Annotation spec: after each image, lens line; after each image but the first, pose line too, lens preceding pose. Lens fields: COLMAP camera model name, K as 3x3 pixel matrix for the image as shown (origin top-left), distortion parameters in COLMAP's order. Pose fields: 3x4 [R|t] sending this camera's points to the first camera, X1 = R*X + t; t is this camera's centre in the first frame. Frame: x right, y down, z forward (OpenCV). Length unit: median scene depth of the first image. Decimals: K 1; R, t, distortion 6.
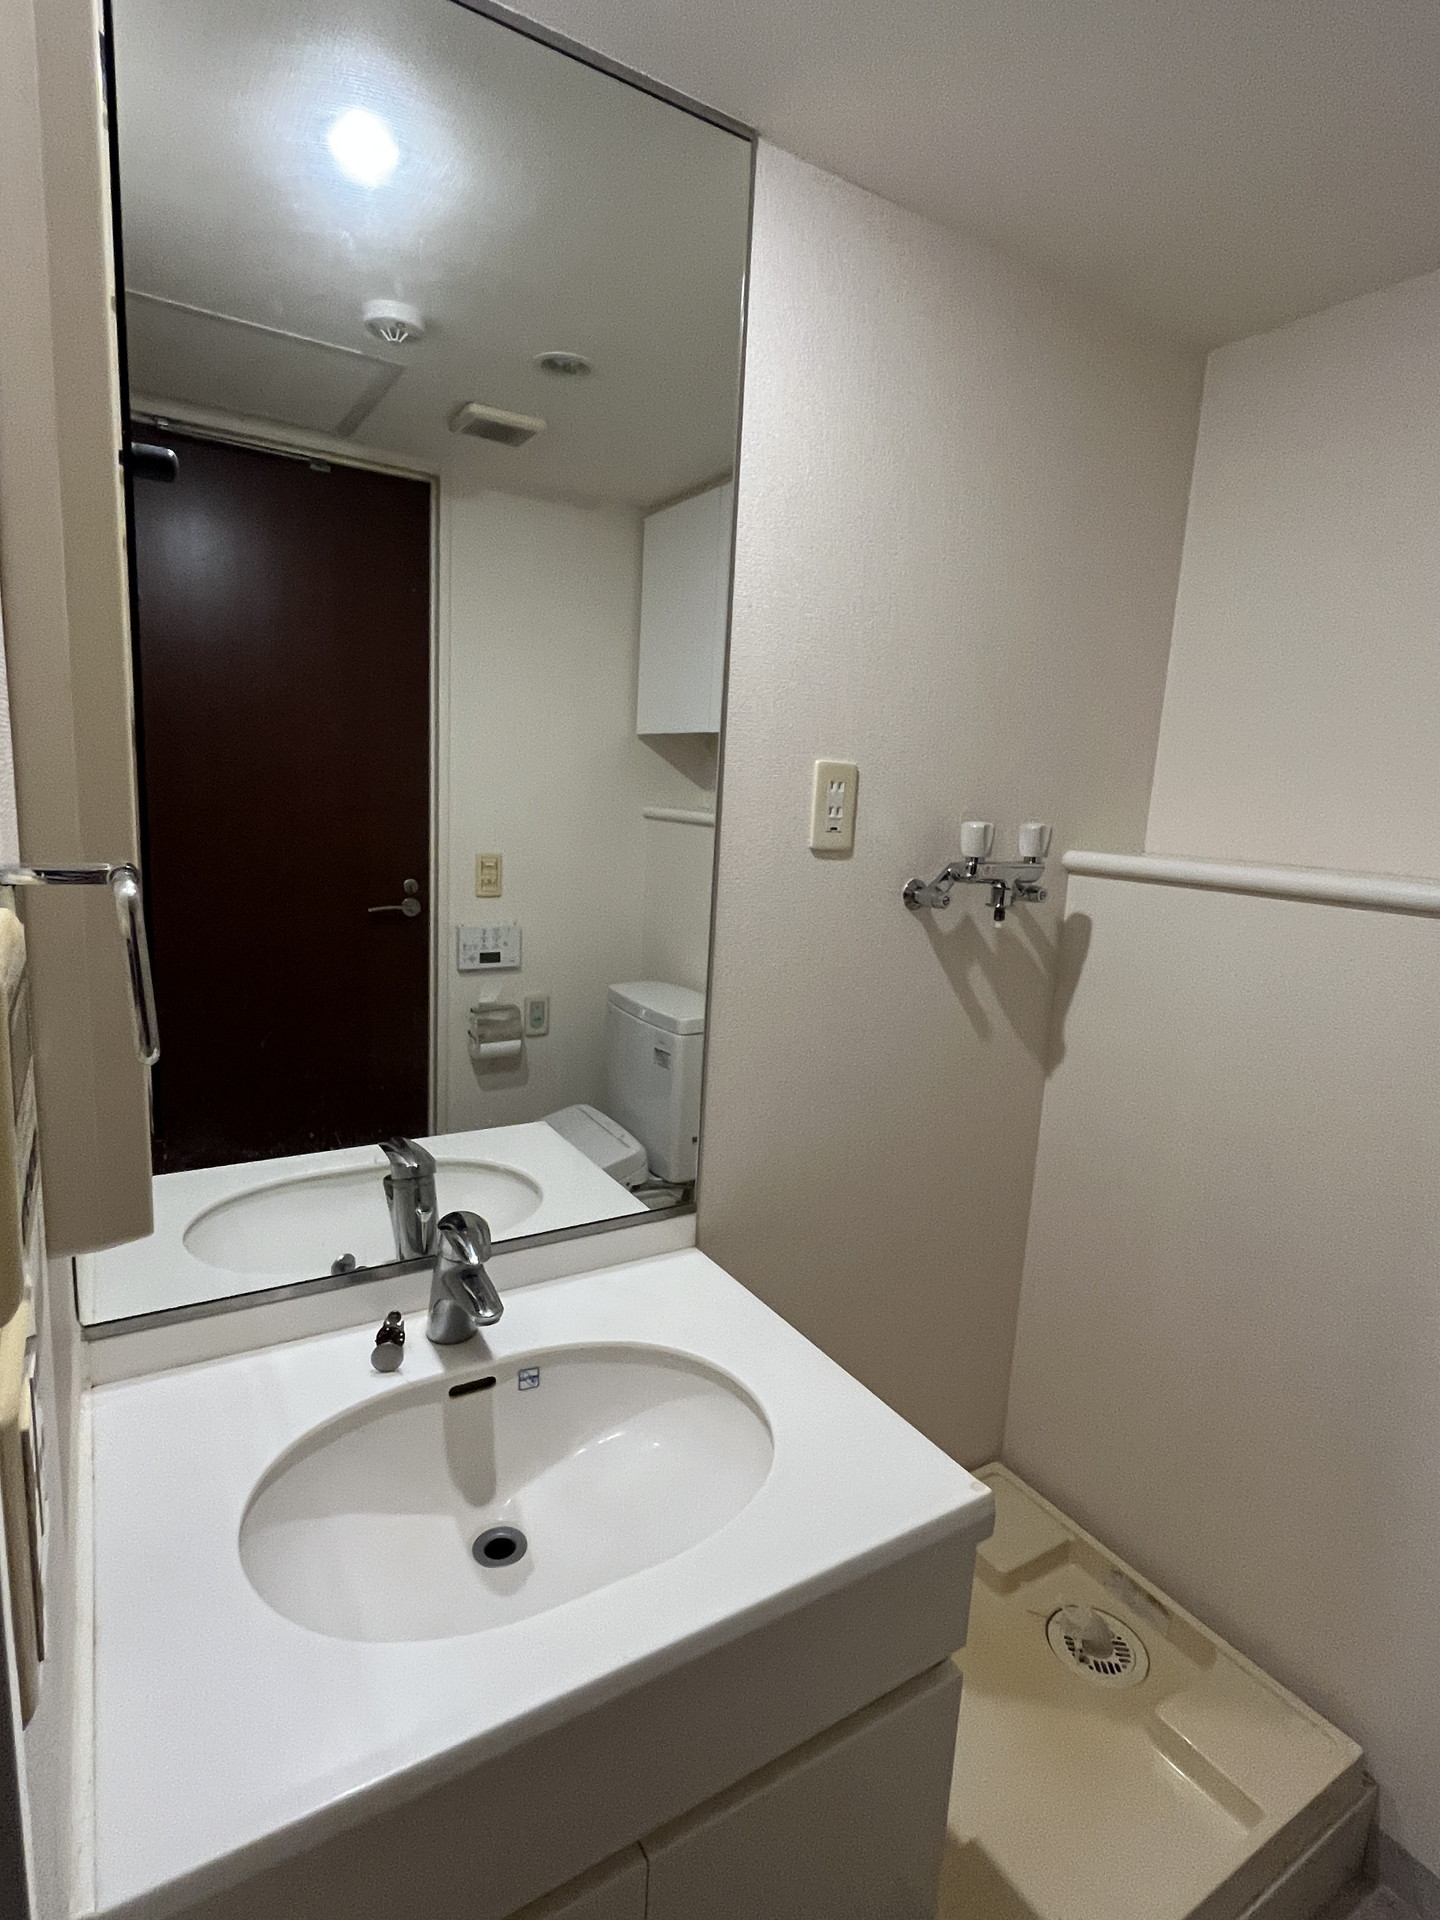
lens RADIAL K [[986.2, 0, 720.0], [0, 986.2, 960.0], [0, 0, 1]] dist [0.000666, -0.000257]
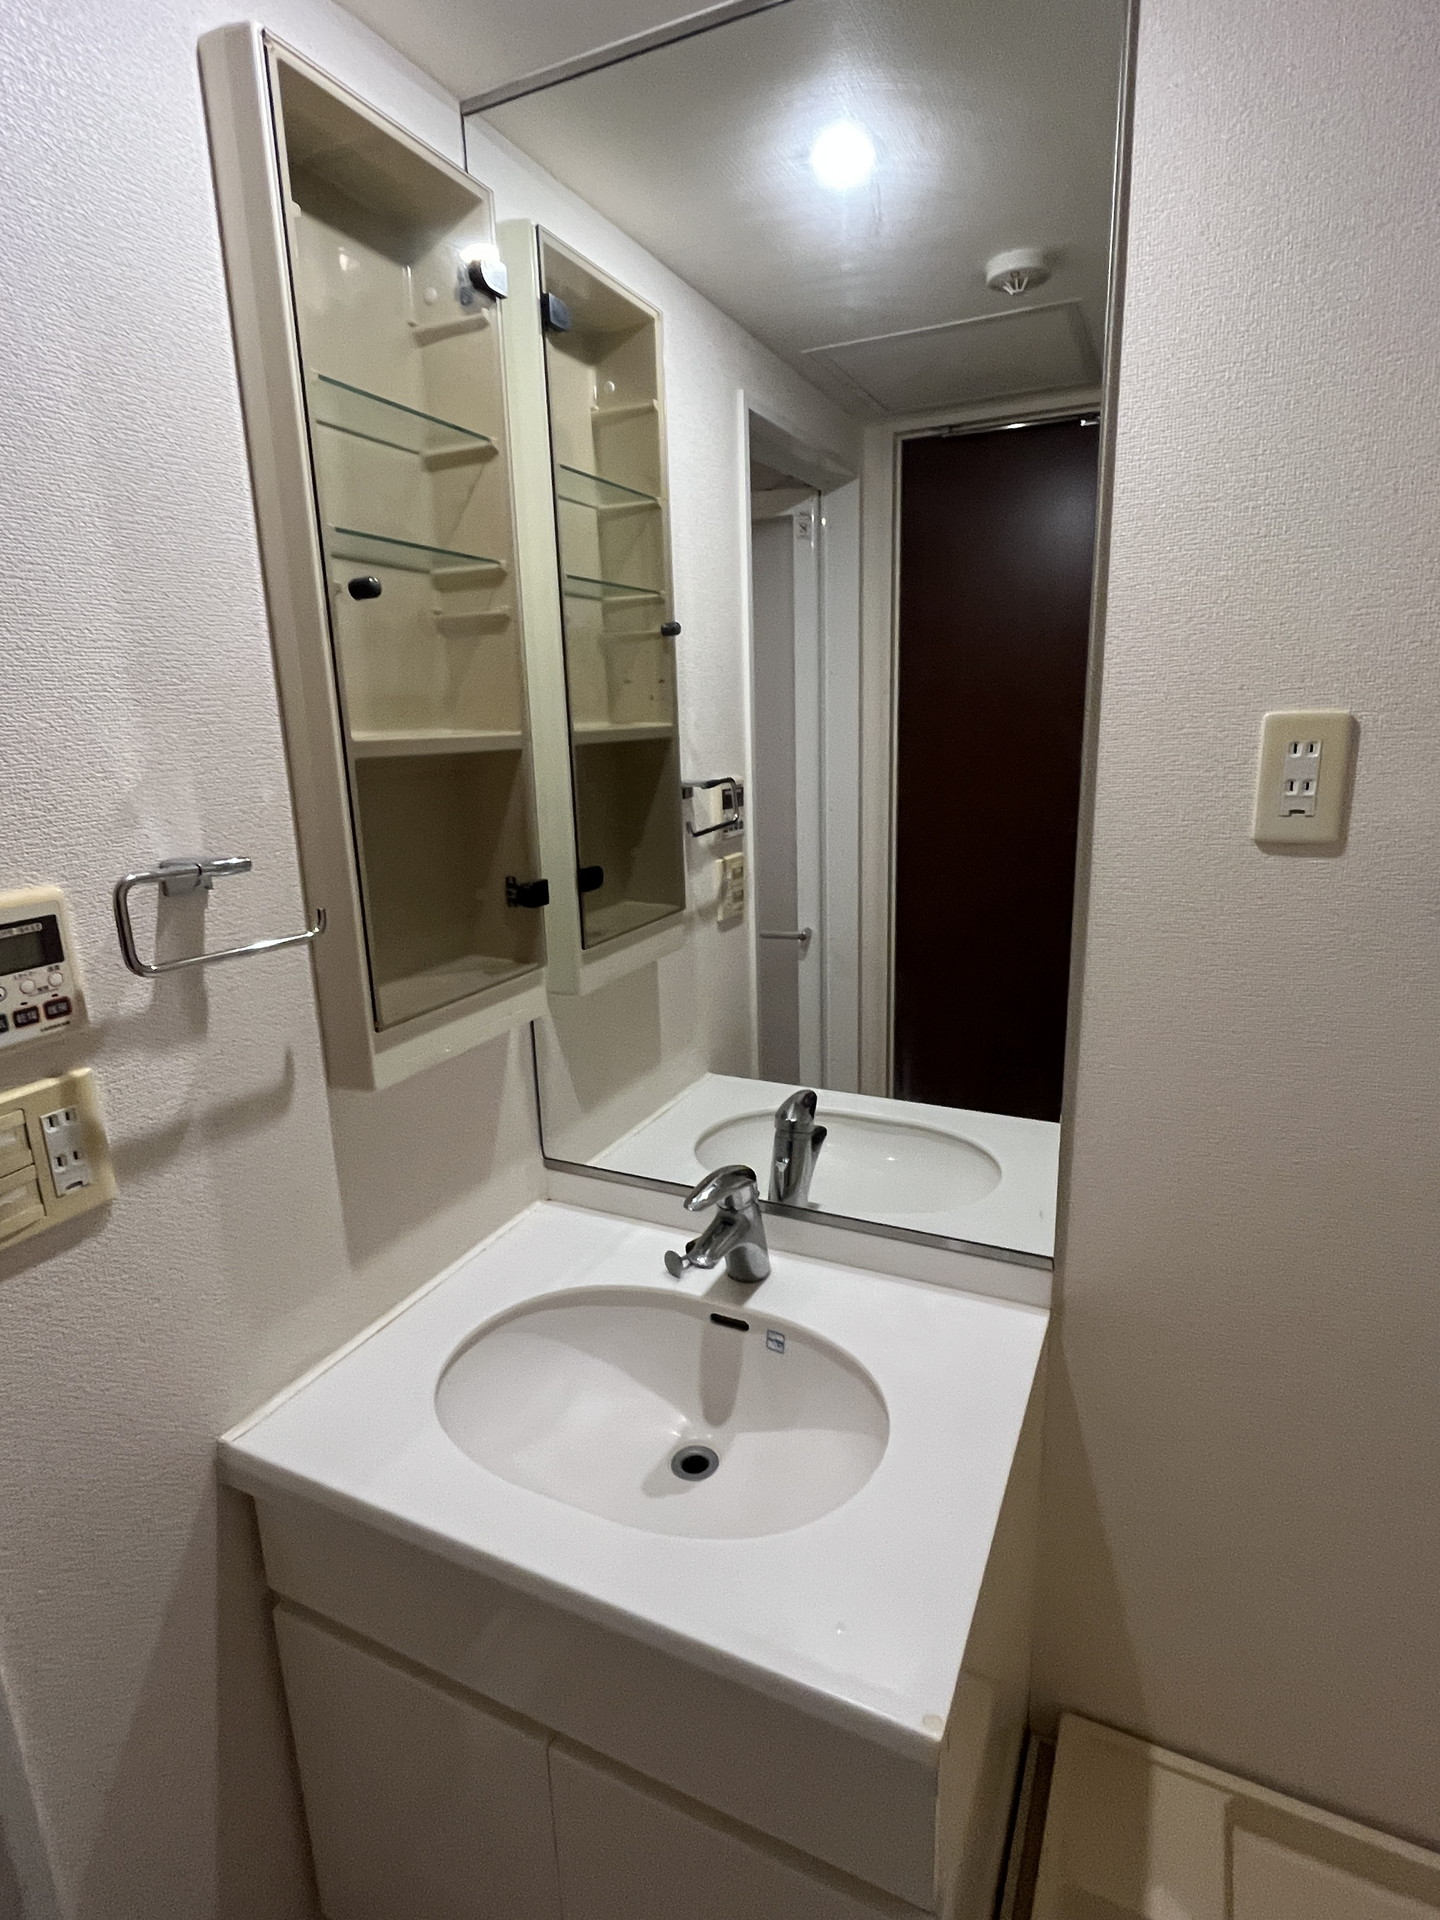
lens RADIAL K [[986.2, 0, 720.0], [0, 986.2, 960.0], [0, 0, 1]] dist [0.000666, -0.000257]
pose [[0.540732, 0.134759, -0.830330, 0.604858], [-0.091623, 0.990647, 0.101111, -0.081034], [0.836190, 0.021403, 0.548022, 0.373307]]
